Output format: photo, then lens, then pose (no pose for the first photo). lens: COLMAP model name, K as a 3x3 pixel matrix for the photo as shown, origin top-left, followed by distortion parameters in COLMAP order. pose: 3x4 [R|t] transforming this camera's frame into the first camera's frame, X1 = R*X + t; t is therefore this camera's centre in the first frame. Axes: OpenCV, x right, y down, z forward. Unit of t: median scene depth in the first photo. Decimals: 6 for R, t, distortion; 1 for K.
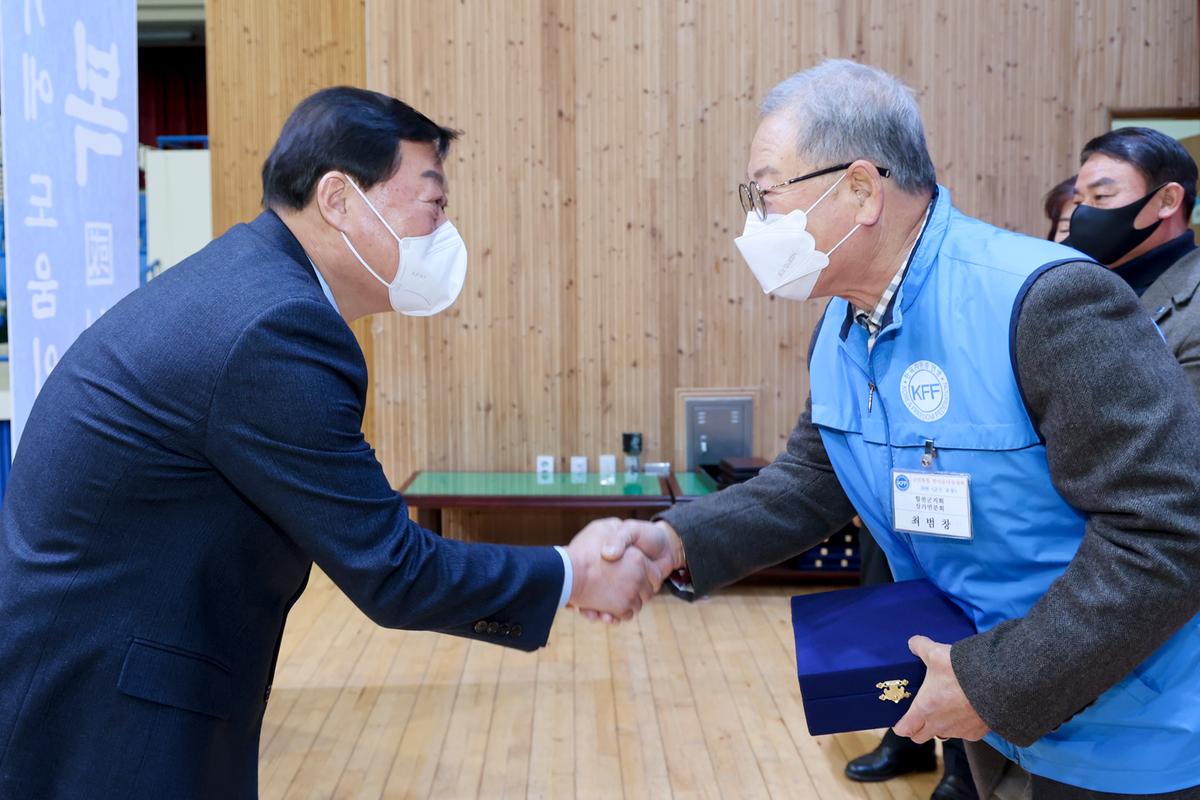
lens RADIAL K [[1219.3, 0, 545.6], [0, 1219.3, 345.2], [0, 0, 1]] dist [0.018839, -0.014793]
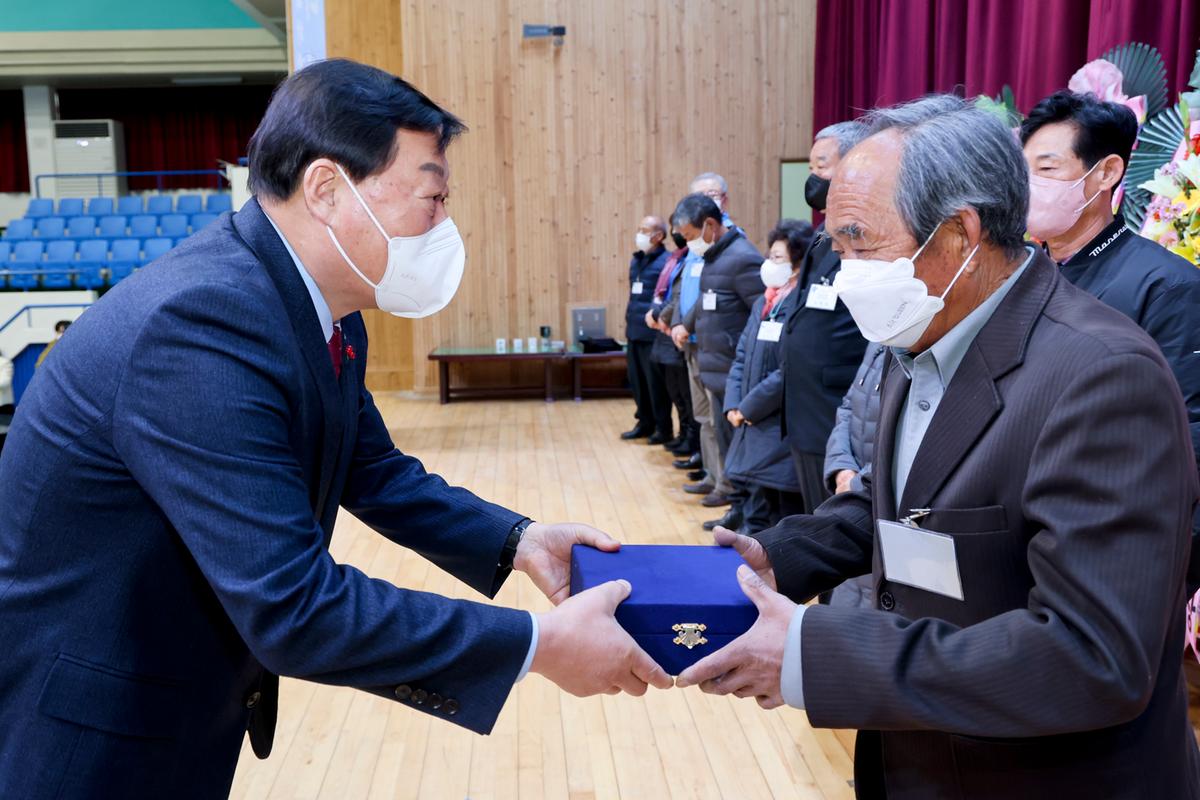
lens RADIAL K [[1156.3, 0, 549.5], [0, 1156.3, 373.3], [0, 0, 1]] dist [-0.012926, 0.006351]
pose [[0.998845, -0.019989, 0.043698, -0.004572], [0.017788, 0.998582, 0.050175, 0.054621], [-0.044639, -0.049340, 0.997784, -0.867398]]
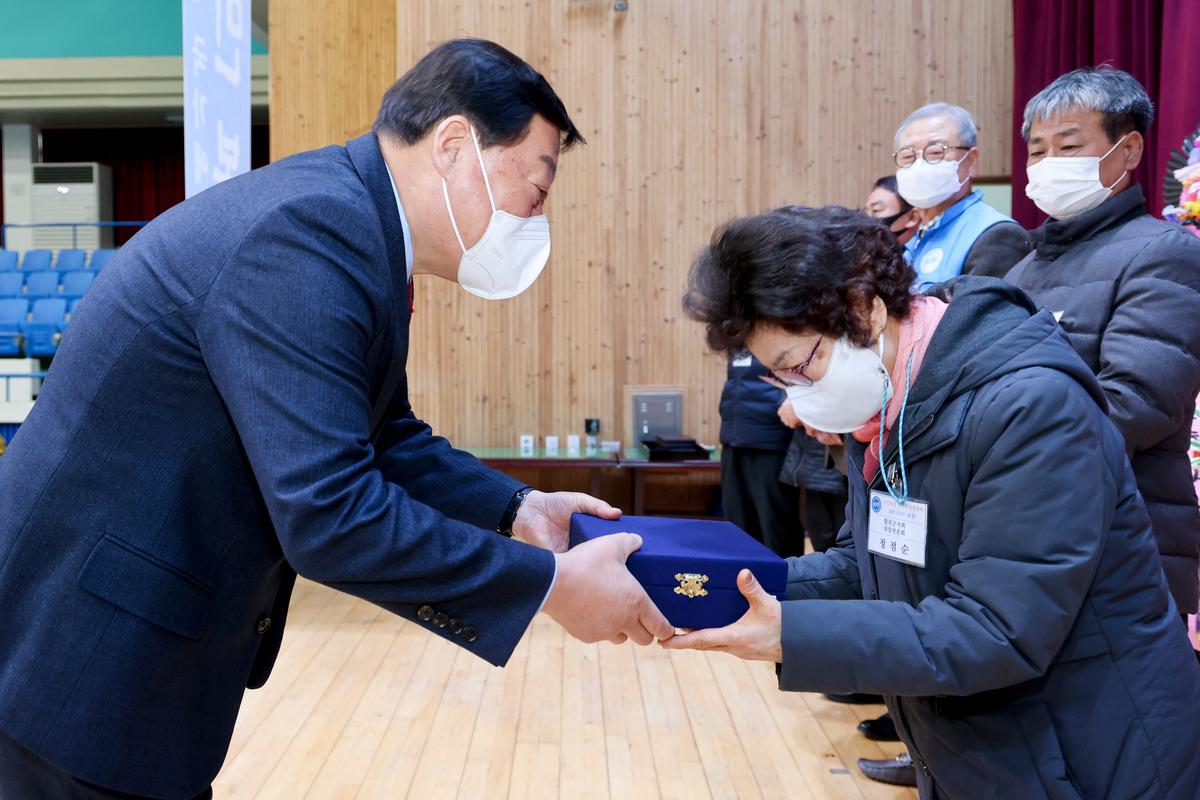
lens RADIAL K [[1135.6, 0, 505.6], [0, 1135.6, 368.7], [0, 0, 1]] dist [0.011179, -0.000840]
pose [[0.999187, 0.005423, -0.039954, 0.026009], [-0.006542, 0.999589, -0.027919, 0.052917], [0.039786, 0.028158, 0.998811, -0.249902]]
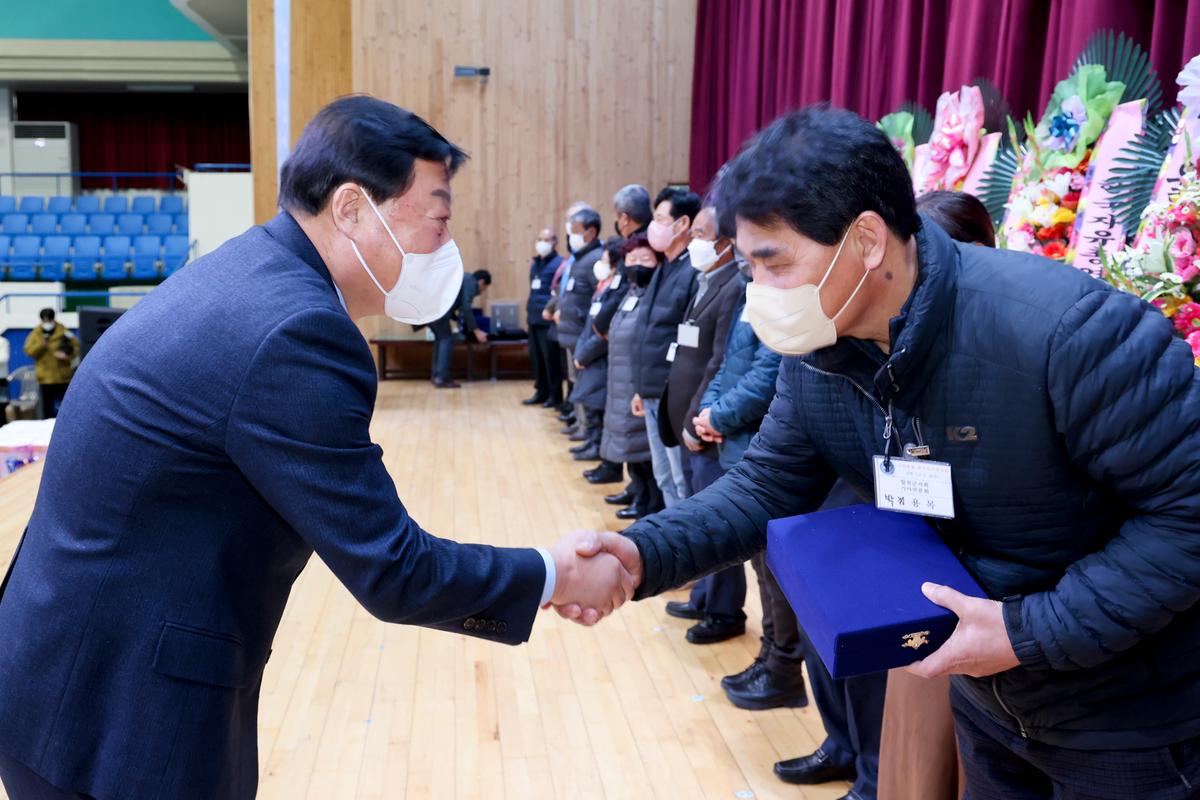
lens RADIAL K [[1184.4, 0, 513.9], [0, 1184.4, 352.8], [0, 0, 1]] dist [0.004761, 0.004943]
pose [[0.997664, 0.000963, 0.068299, 0.004125], [-0.002728, 0.999665, 0.025753, 0.079439], [-0.068251, -0.025879, 0.997332, -1.271601]]
